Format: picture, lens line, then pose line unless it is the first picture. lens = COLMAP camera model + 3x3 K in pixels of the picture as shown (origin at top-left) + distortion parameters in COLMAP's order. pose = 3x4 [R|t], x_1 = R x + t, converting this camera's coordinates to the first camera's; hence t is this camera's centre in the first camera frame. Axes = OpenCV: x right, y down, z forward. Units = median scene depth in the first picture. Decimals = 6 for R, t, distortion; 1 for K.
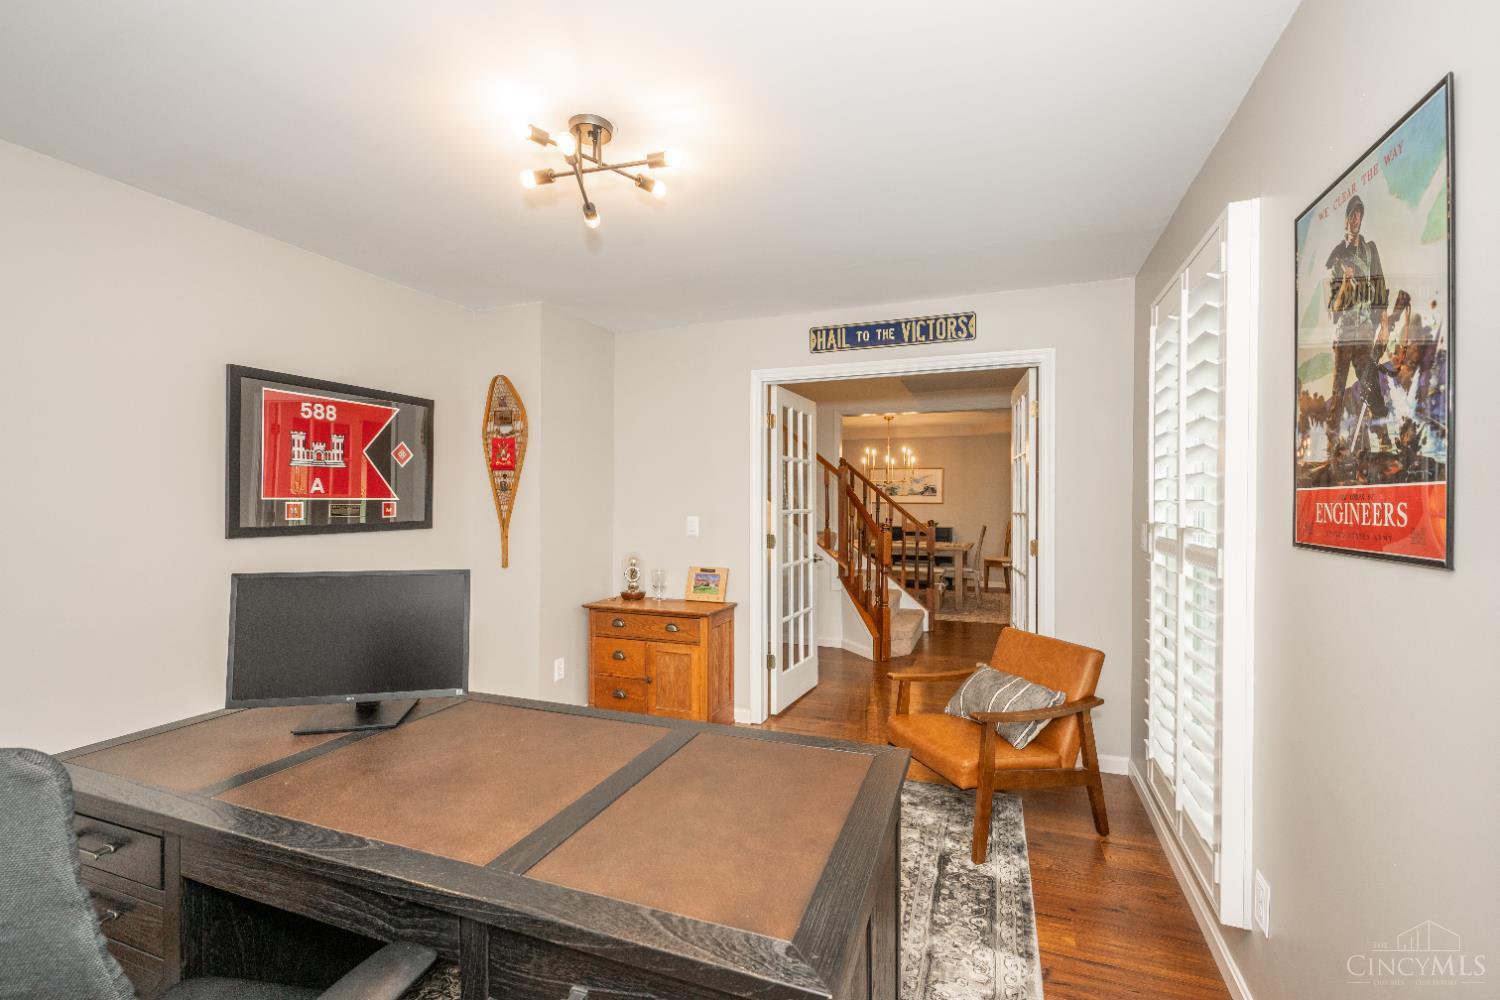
lens RADIAL K [[654.6, 0, 748.7], [0, 654.6, 497.2], [0, 0, 1]] dist [-0.000321, -0.000012]
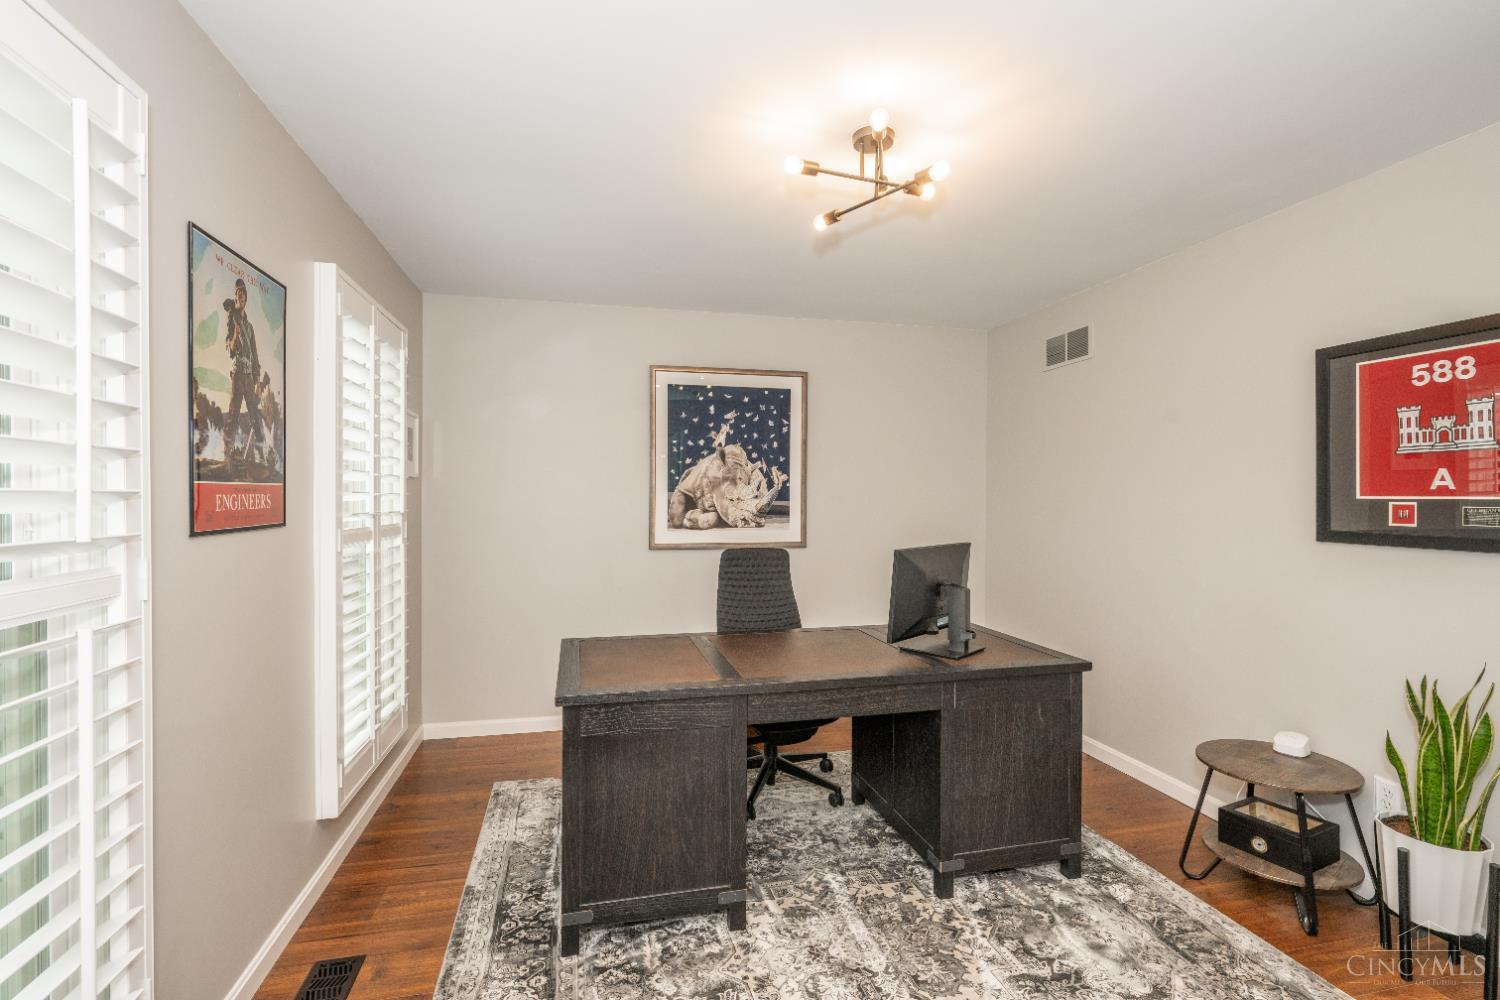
lens RADIAL K [[661.0, 0, 744.9], [0, 661.0, 497.1], [0, 0, 1]] dist [0.000941, -0.000249]
pose [[-0.826401, -0.003196, -0.563072, 0.351154], [-0.003627, 0.999993, -0.000352, 0.004733], [0.563070, 0.001752, -0.826408, 1.190421]]
